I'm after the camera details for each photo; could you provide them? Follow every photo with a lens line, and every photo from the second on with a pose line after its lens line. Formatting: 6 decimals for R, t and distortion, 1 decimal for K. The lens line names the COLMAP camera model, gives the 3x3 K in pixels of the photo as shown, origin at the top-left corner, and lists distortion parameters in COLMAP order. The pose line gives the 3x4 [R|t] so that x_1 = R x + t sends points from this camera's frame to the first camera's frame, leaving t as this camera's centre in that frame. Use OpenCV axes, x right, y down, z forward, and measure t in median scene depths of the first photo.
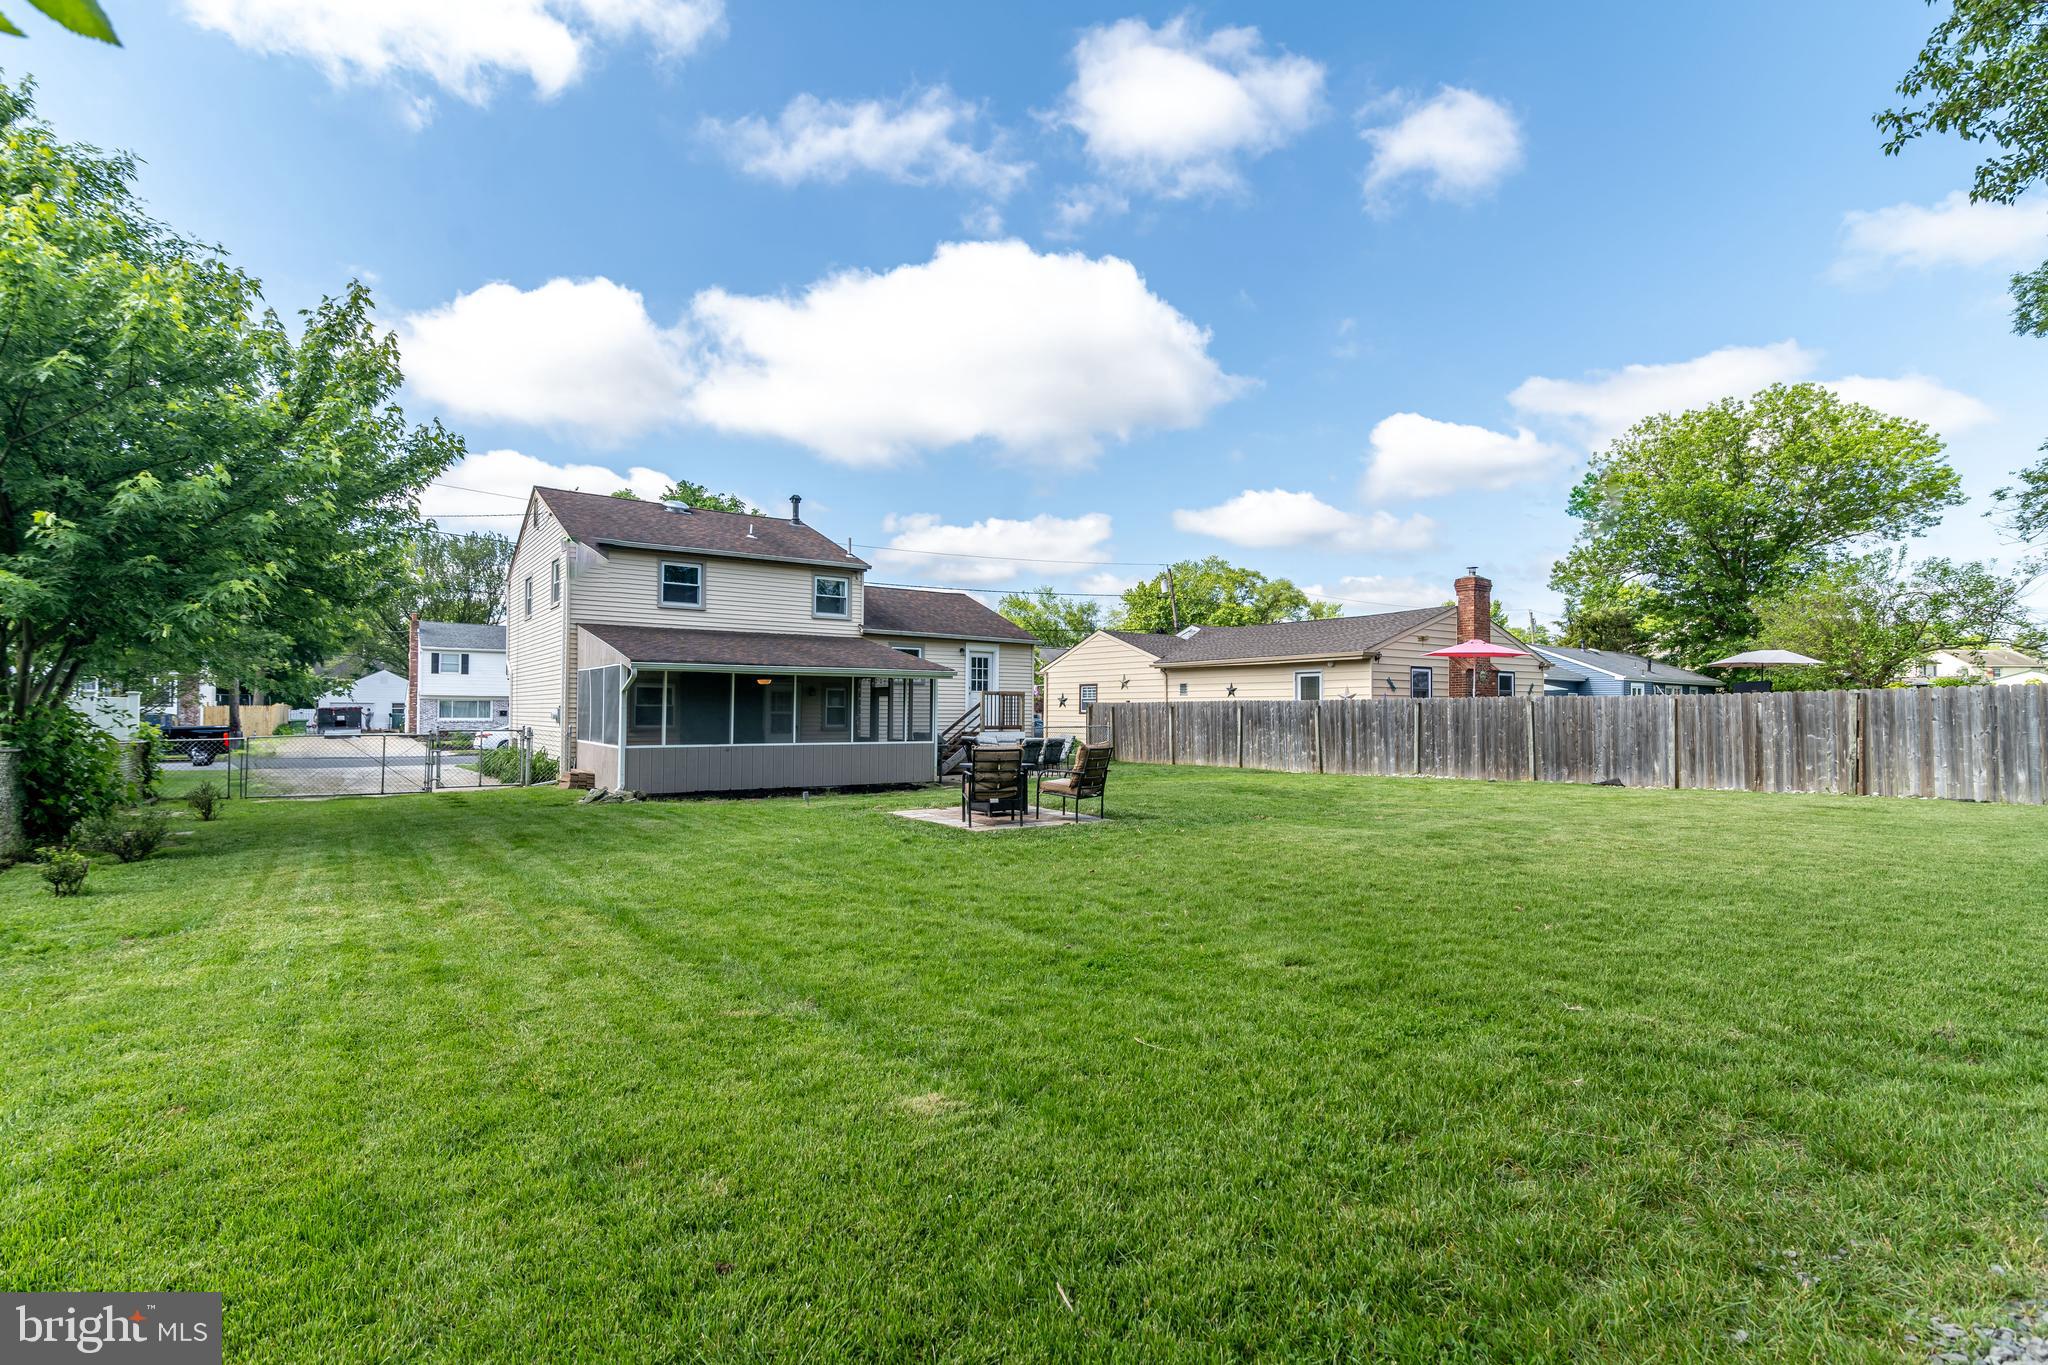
lens RADIAL K [[965.5, 0, 1024.9], [0, 965.5, 693.7], [0, 0, 1]] dist [-0.000780, 0.000581]
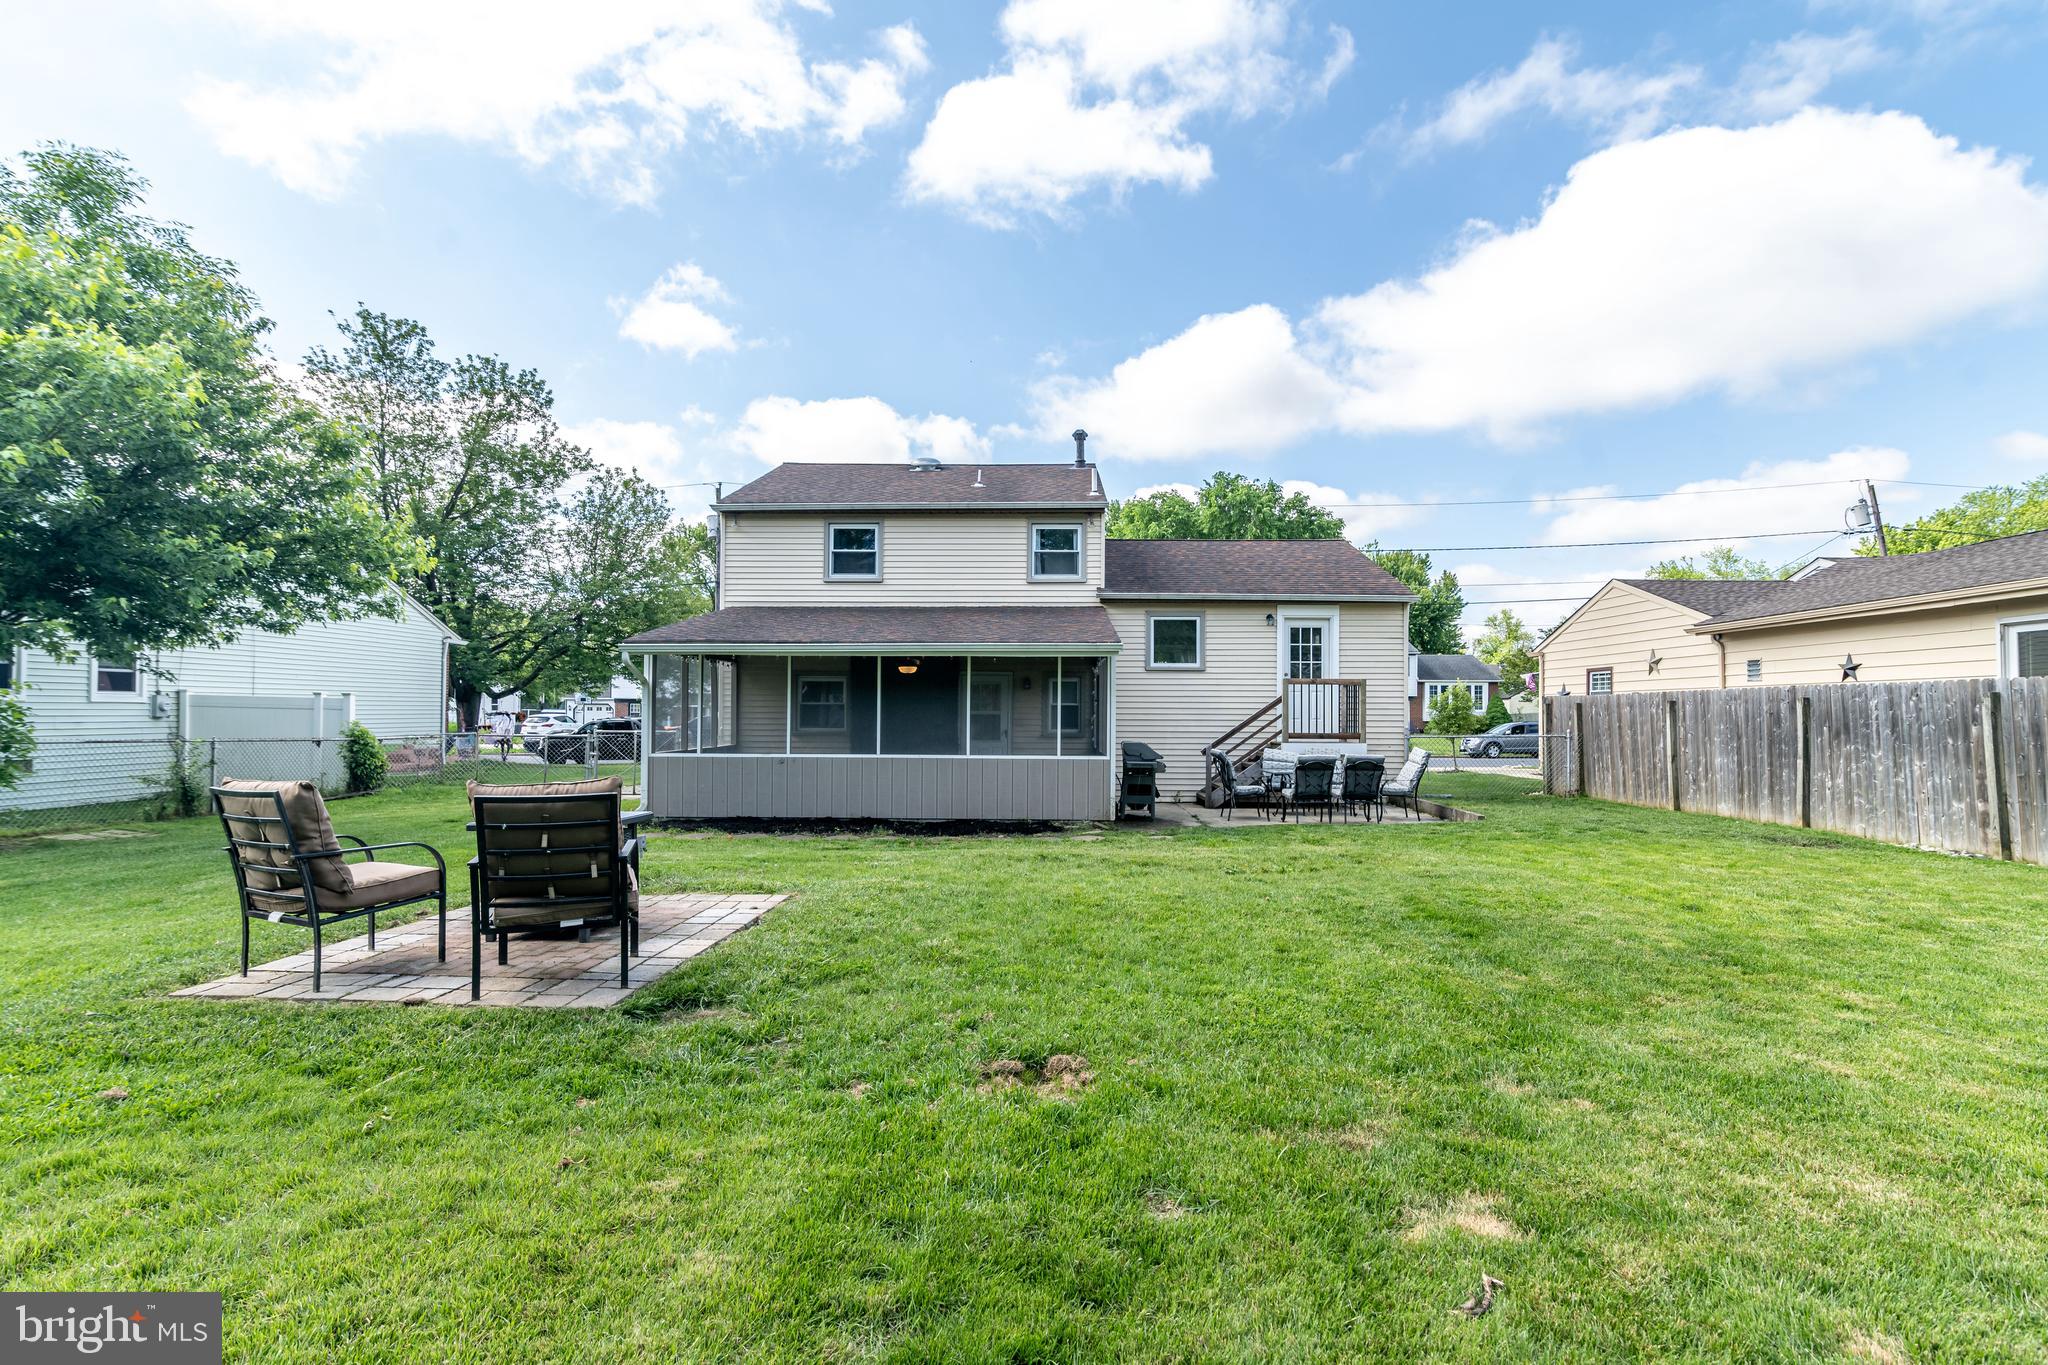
lens RADIAL K [[959.3, 0, 1049.1], [0, 959.3, 691.2], [0, 0, 1]] dist [-0.001517, -0.000057]
pose [[0.798034, -0.015450, -0.602414, 0.448385], [0.011107, 0.999879, -0.010930, 0.023167], [0.602510, 0.002031, 0.798109, 0.846002]]
